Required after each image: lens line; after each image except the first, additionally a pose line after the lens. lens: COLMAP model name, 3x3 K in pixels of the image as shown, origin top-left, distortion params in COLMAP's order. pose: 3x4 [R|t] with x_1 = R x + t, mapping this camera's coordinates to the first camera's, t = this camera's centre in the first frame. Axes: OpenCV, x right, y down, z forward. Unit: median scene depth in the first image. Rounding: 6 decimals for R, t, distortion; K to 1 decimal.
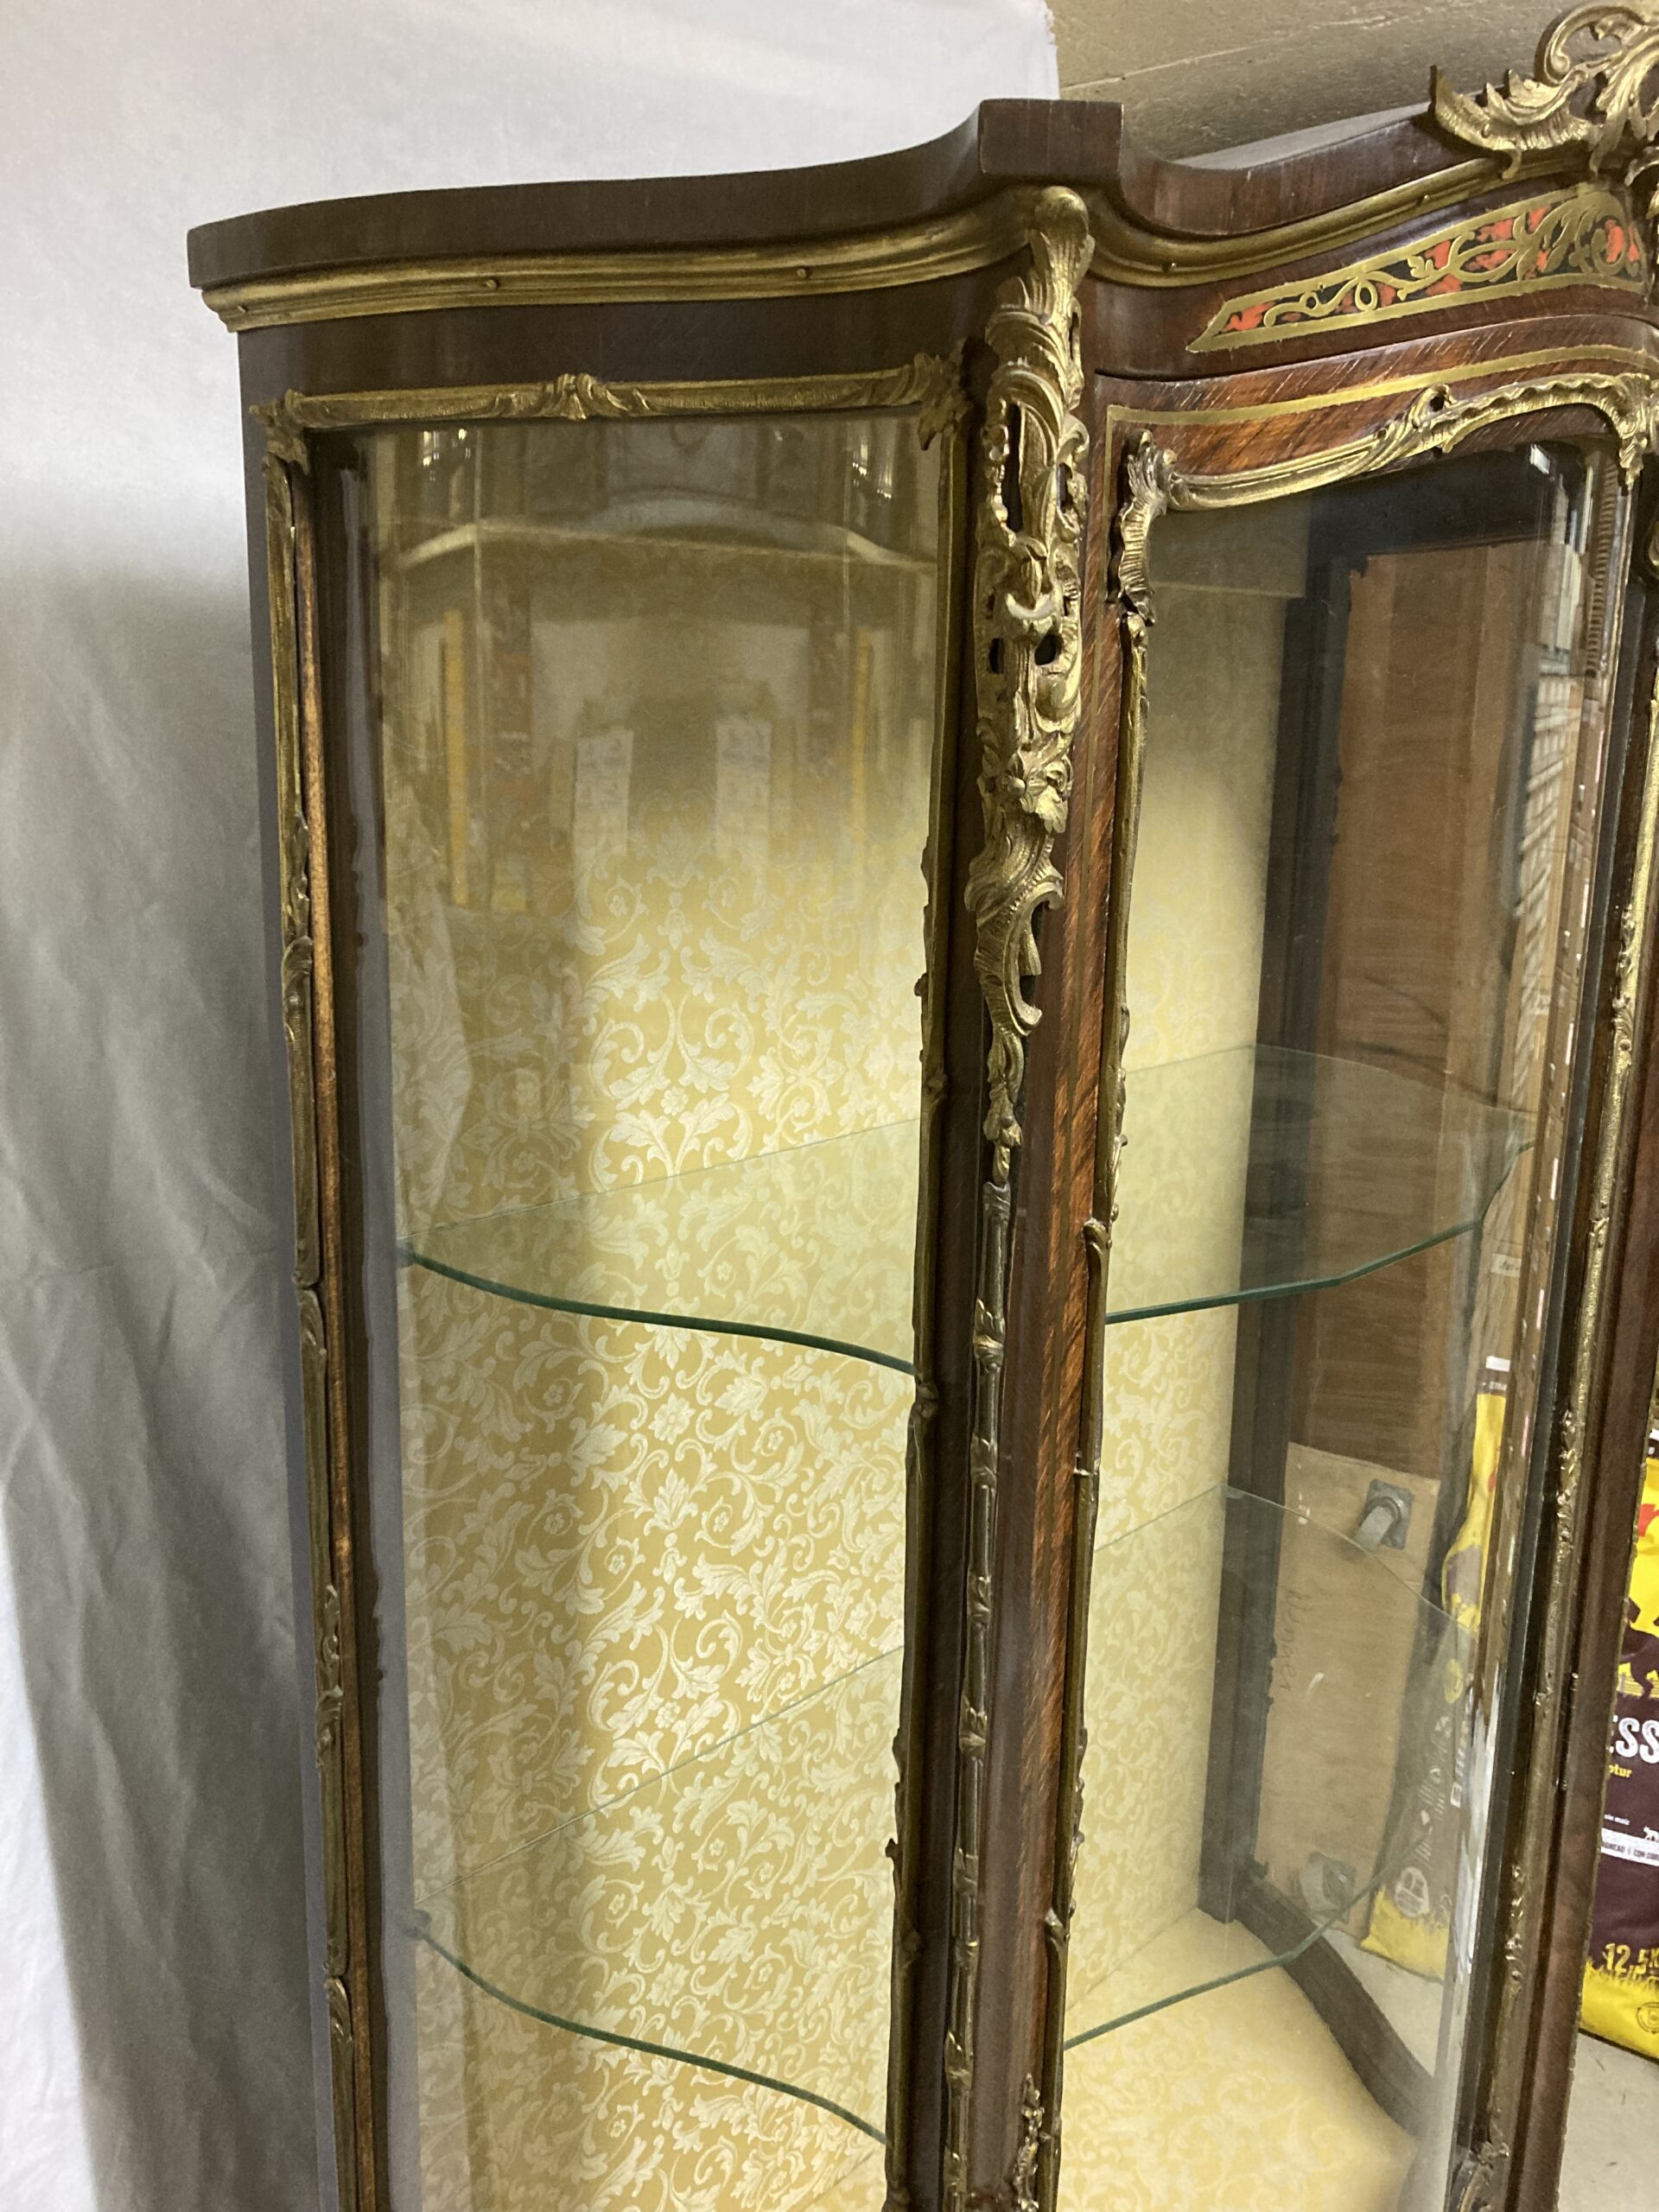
lens RADIAL K [[1836.4, 0, 829.5], [0, 1836.4, 1106.0], [0, 0, 1]] dist [0.013575, -0.015615]
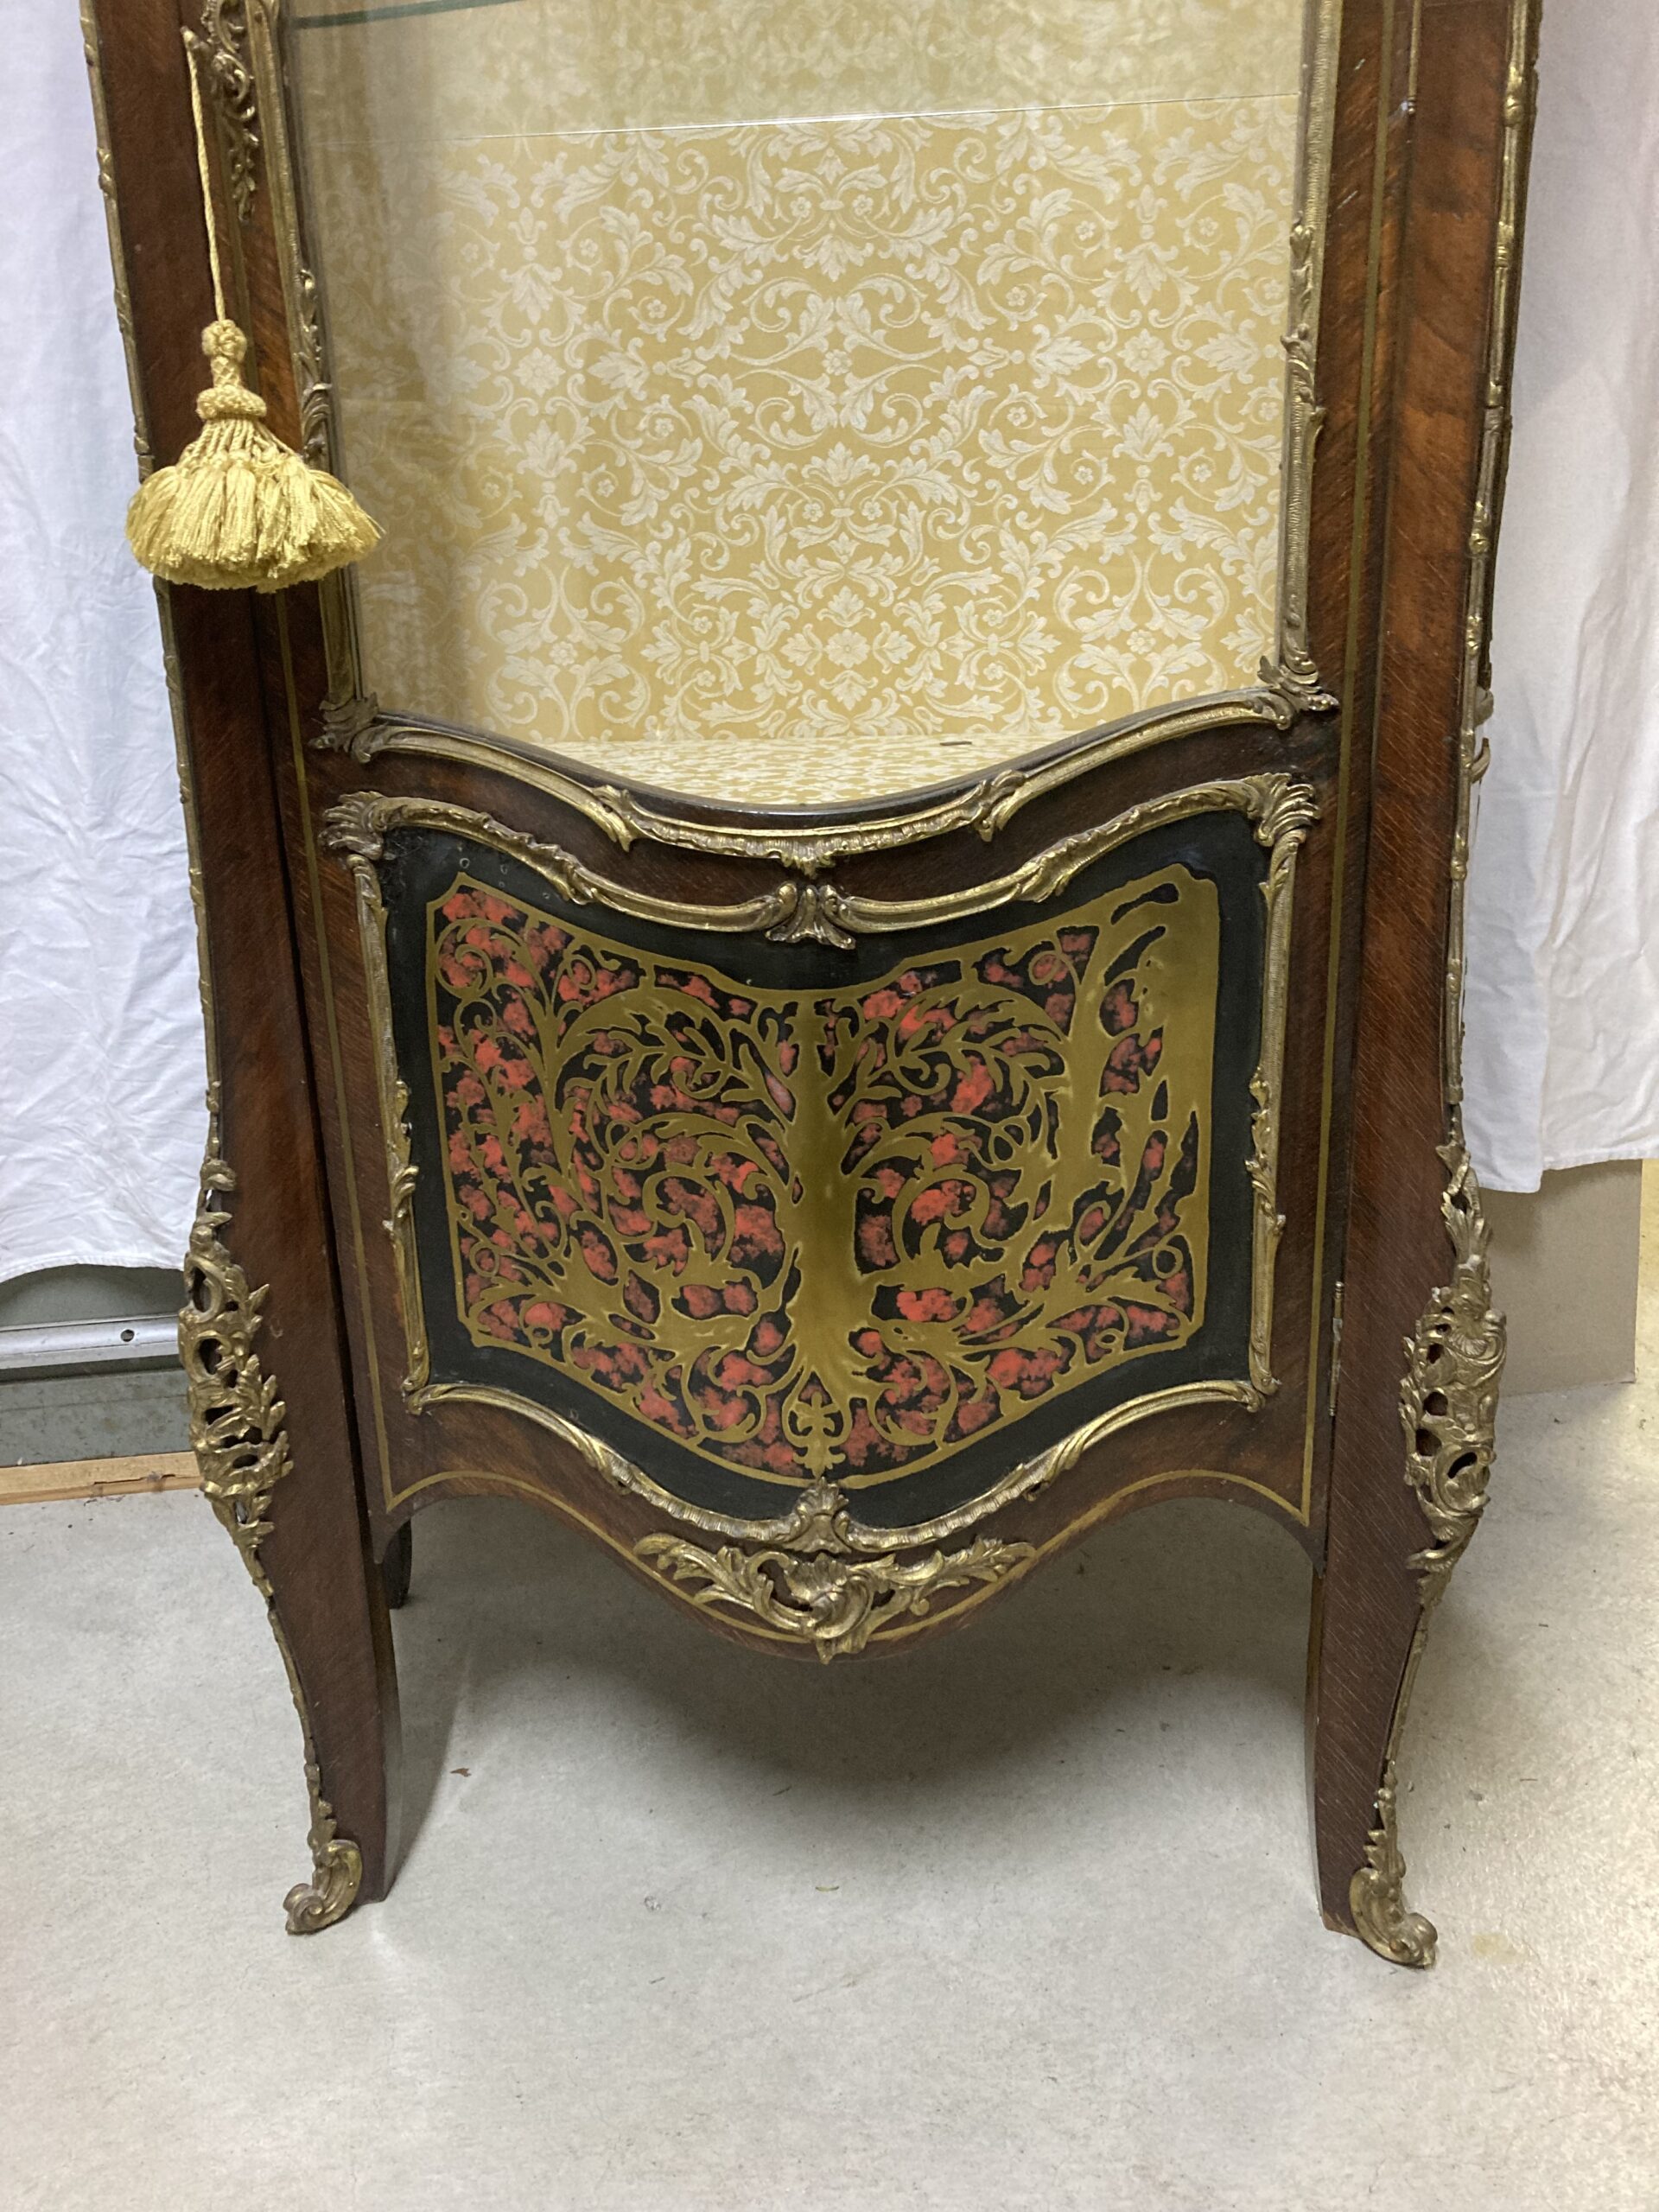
lens RADIAL K [[1804.5, 0, 814.6], [0, 1804.5, 1077.4], [0, 0, 1]] dist [0.102797, -0.254241]
pose [[0.660019, 0.192925, -0.726054, 0.933537], [-0.124988, 0.981193, 0.147100, 0.740890], [0.740779, -0.006341, 0.671719, 0.403626]]
